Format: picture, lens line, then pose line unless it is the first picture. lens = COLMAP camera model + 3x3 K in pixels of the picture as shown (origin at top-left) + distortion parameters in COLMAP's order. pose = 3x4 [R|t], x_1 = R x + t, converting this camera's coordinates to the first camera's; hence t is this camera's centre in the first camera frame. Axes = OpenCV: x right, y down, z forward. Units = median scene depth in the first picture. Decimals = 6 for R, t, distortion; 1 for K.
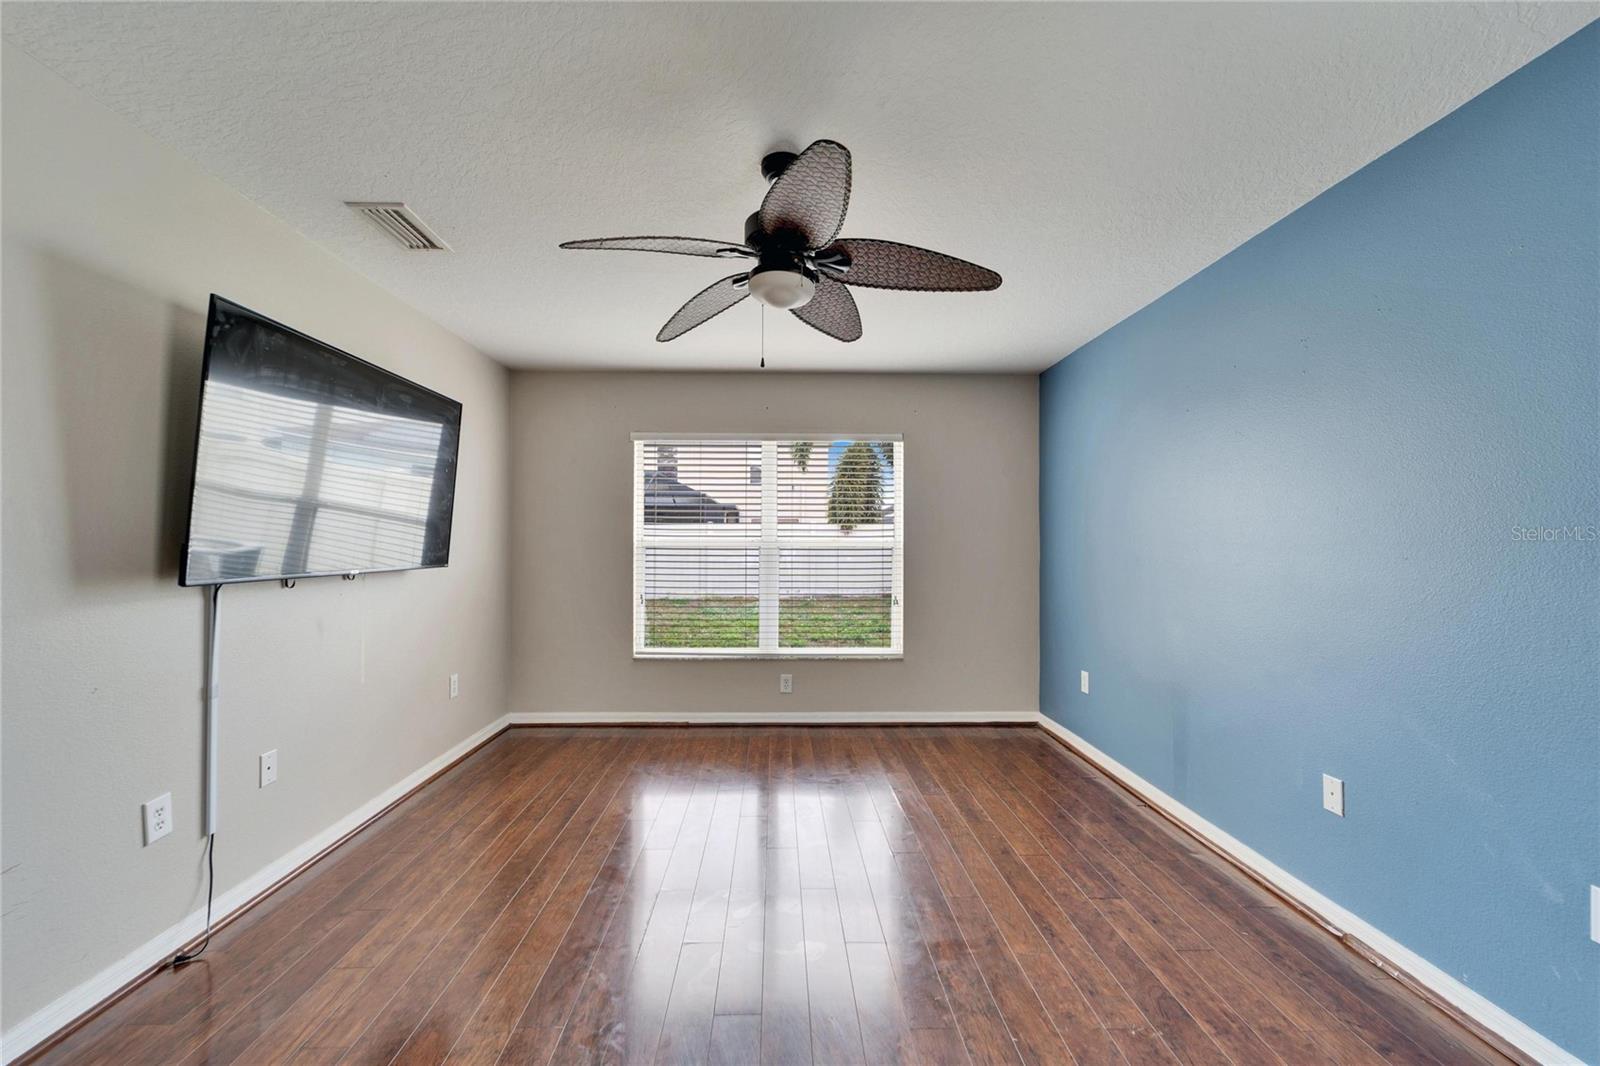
lens RADIAL K [[645.4, 0, 792.5], [0, 645.4, 531.3], [0, 0, 1]] dist [-0.001246, -0.000145]
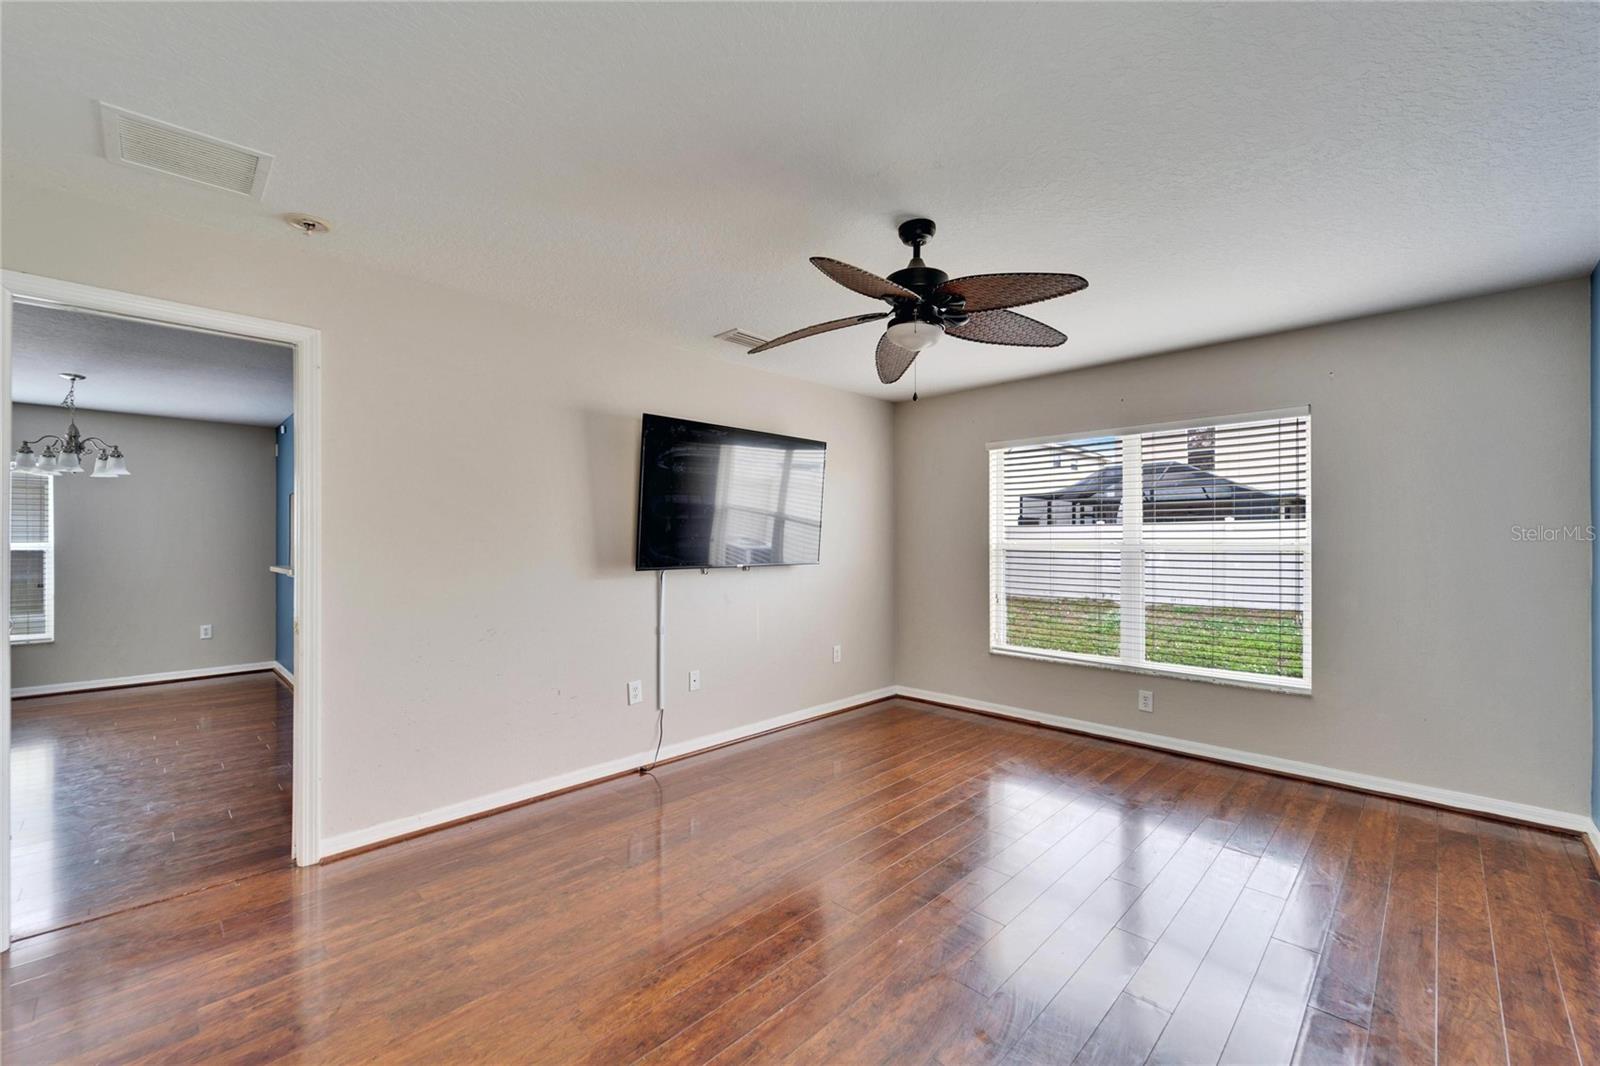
lens RADIAL K [[667.8, 0, 792.8], [0, 667.8, 535.3], [0, 0, 1]] dist [0.000608, -0.000224]
pose [[0.688045, -0.007999, -0.725624, 0.344232], [0.013954, 0.999900, 0.002209, -0.006440], [0.725533, -0.011646, 0.688088, -0.003262]]
